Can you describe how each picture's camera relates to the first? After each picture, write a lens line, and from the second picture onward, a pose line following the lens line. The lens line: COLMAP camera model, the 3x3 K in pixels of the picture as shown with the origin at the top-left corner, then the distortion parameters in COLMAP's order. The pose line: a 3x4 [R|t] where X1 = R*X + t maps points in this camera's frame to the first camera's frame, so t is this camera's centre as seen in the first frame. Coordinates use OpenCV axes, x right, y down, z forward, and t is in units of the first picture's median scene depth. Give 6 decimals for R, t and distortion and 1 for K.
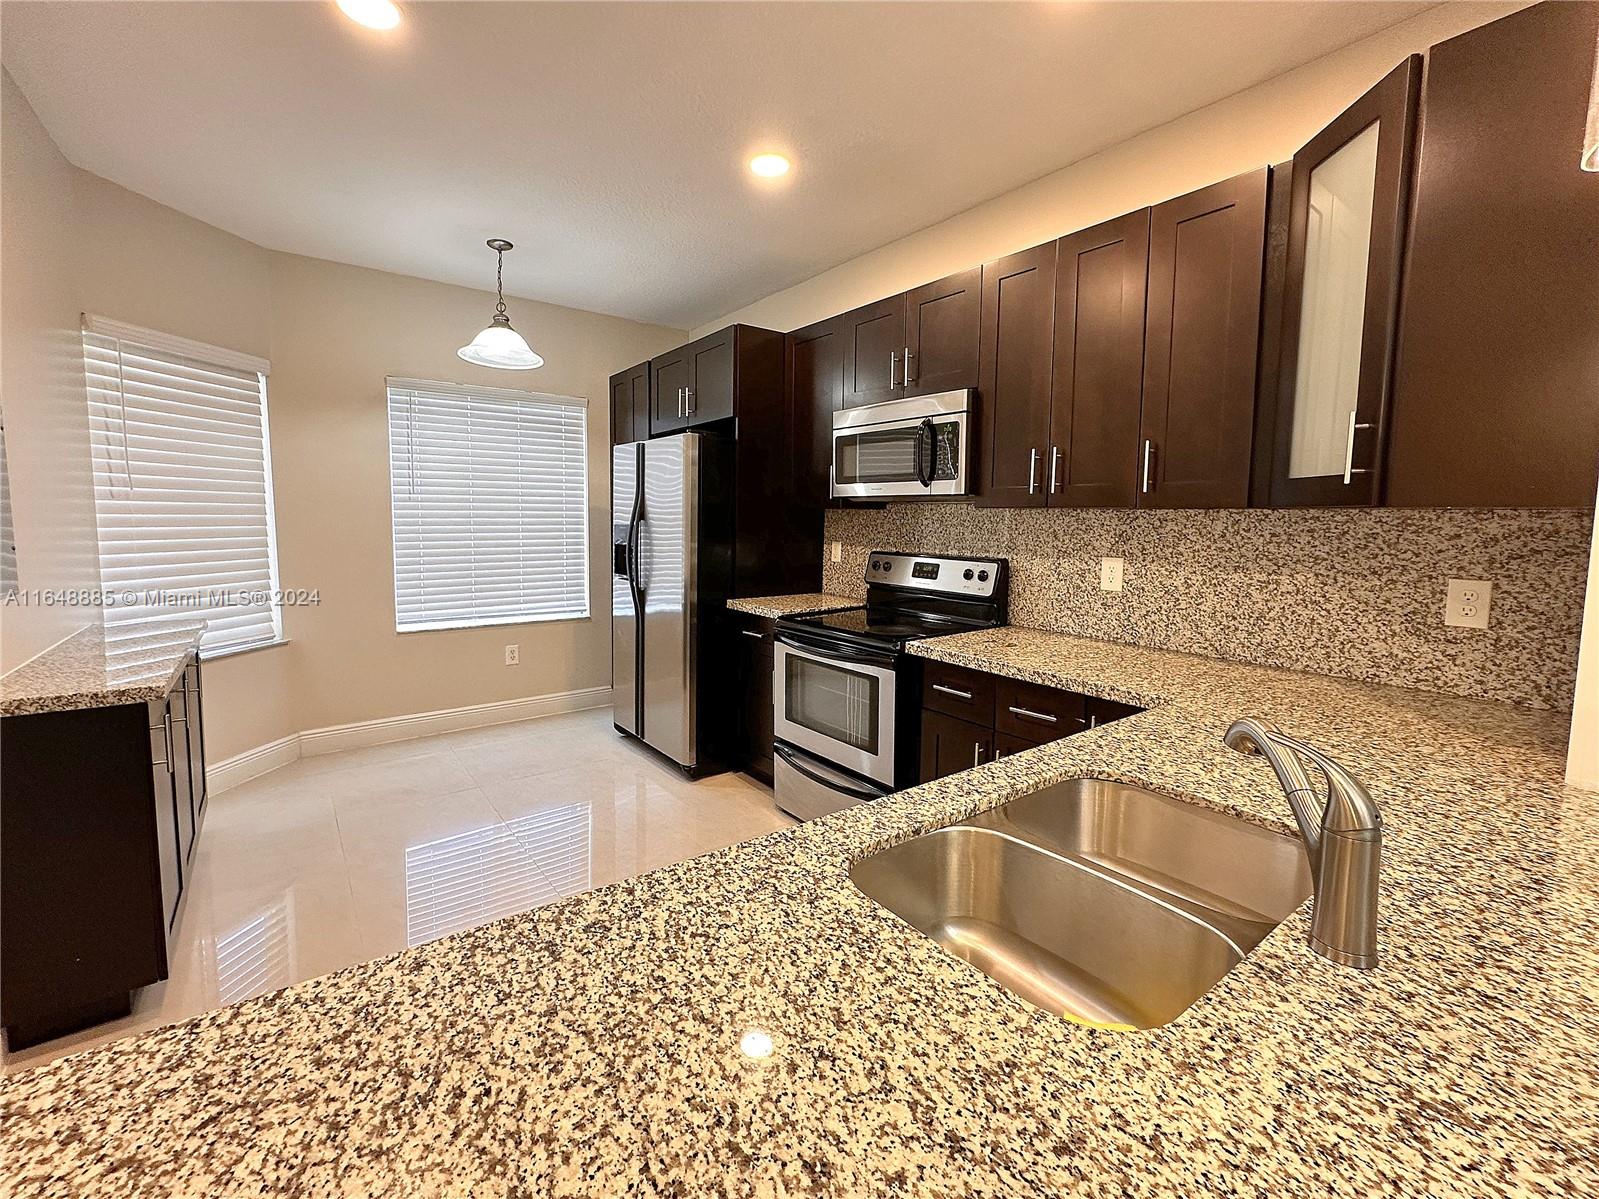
lens RADIAL K [[670.0, 0, 772.6], [0, 670.0, 576.5], [0, 0, 1]] dist [-0.000022, 0.000478]
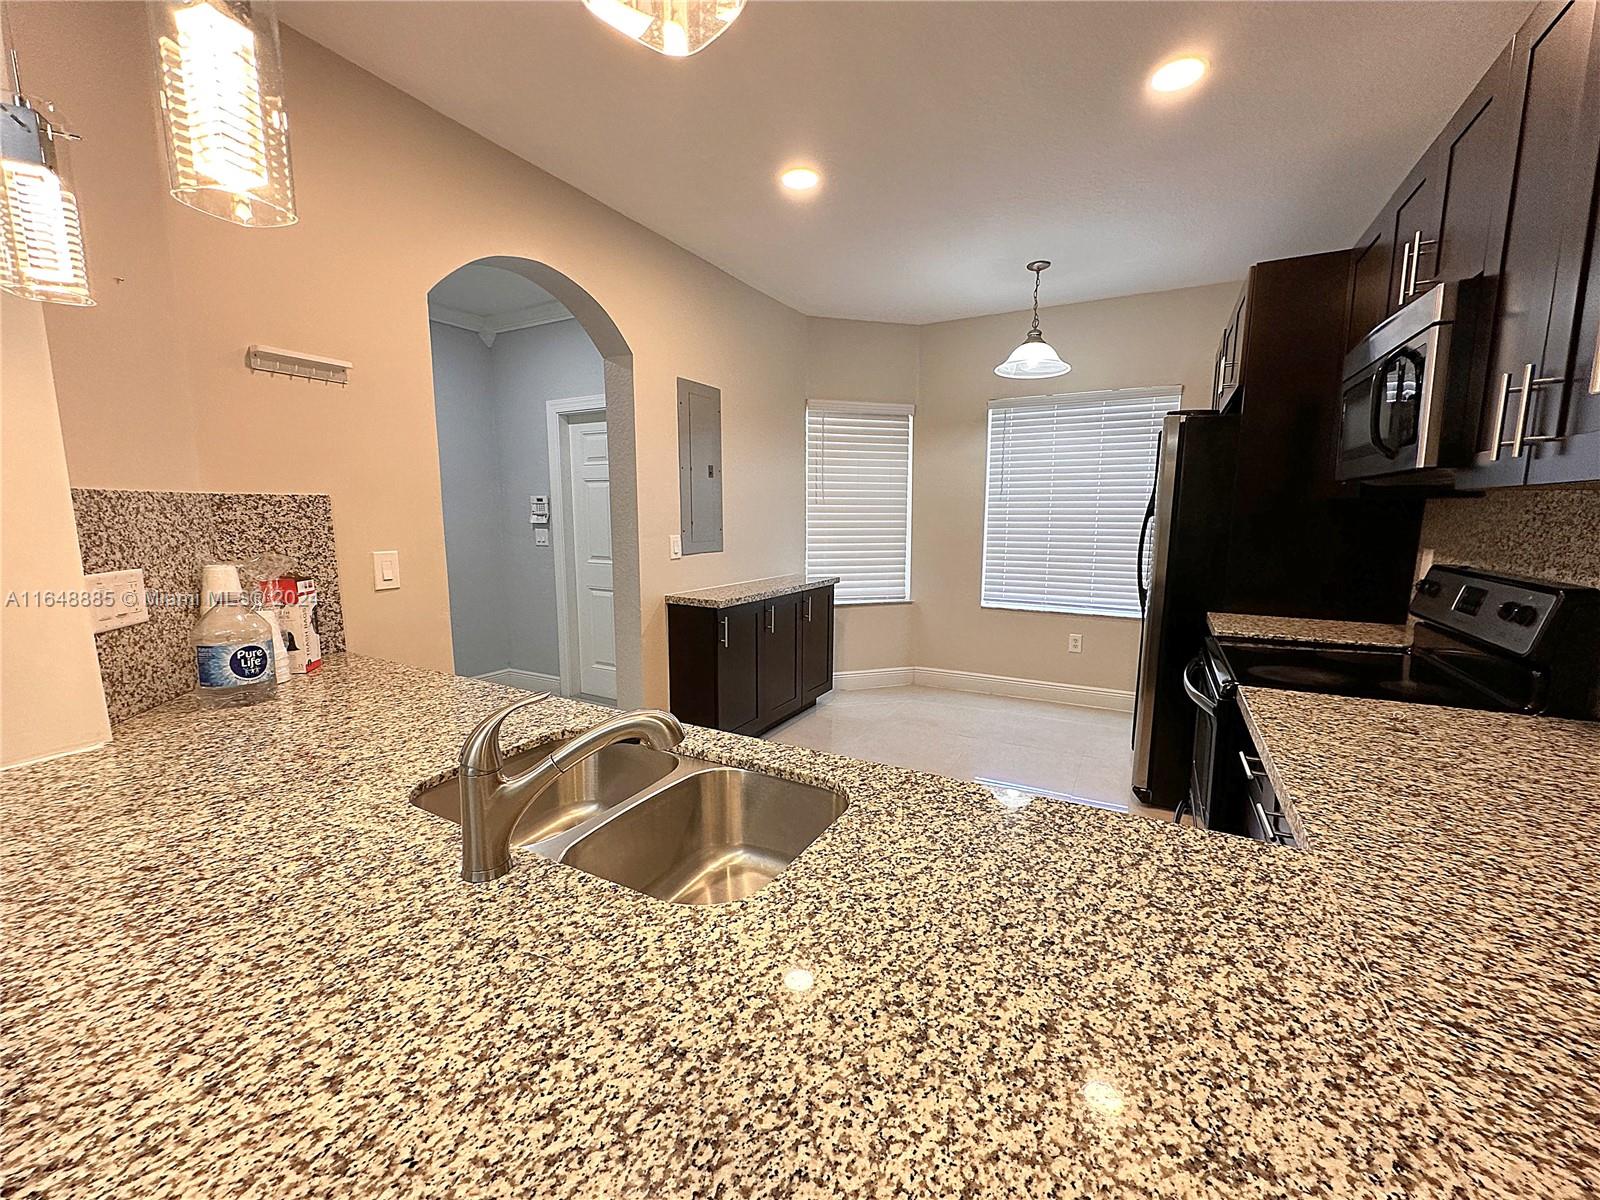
lens RADIAL K [[640.7, 0, 804.1], [0, 640.7, 597.0], [0, 0, 1]] dist [-0.000918, 0.000020]
pose [[0.430201, 0.110325, -0.895966, 0.647972], [-0.078074, 0.993332, 0.084826, -0.017639], [0.899350, 0.033459, 0.435946, 0.315049]]
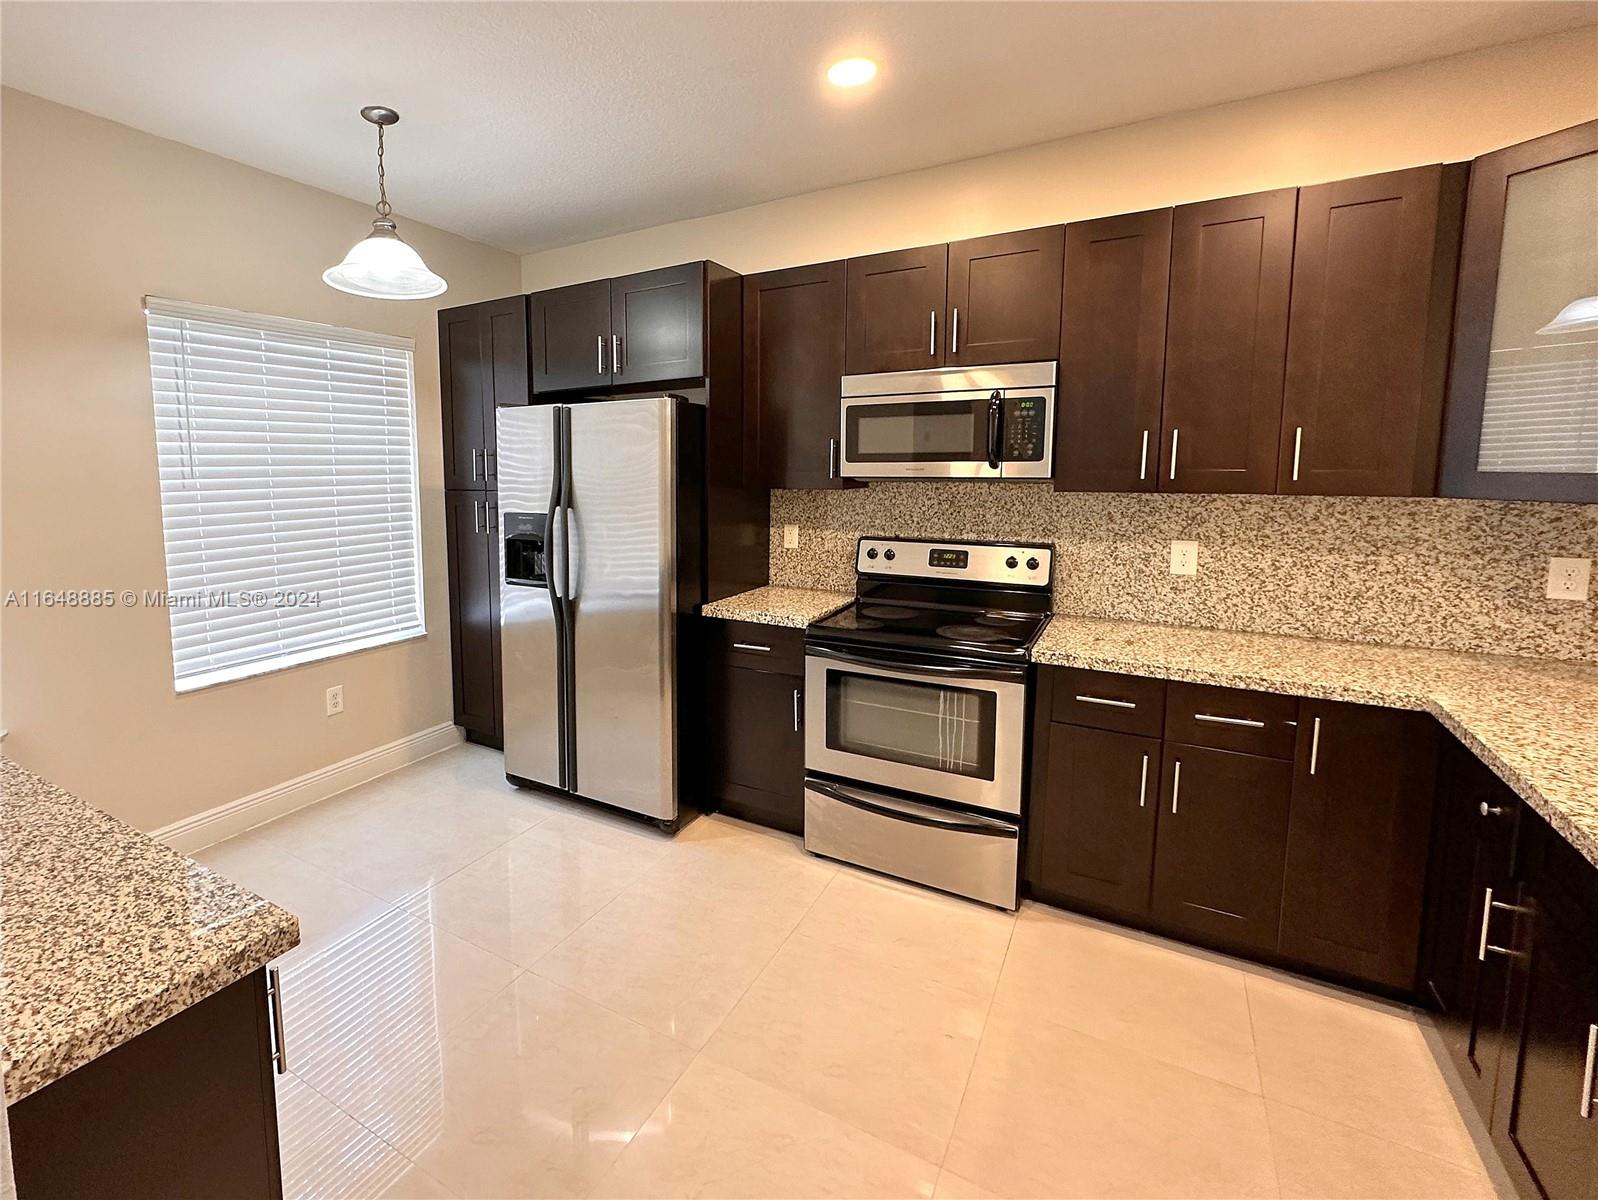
lens RADIAL K [[741.4, 0, 669.4], [0, 741.4, 547.2], [0, 0, 1]] dist [-0.000868, 0.000071]
pose [[0.934821, -0.056232, 0.350640, -0.628375], [0.049530, 0.998378, 0.028060, -0.094555], [-0.351649, -0.008864, 0.936090, 0.279837]]
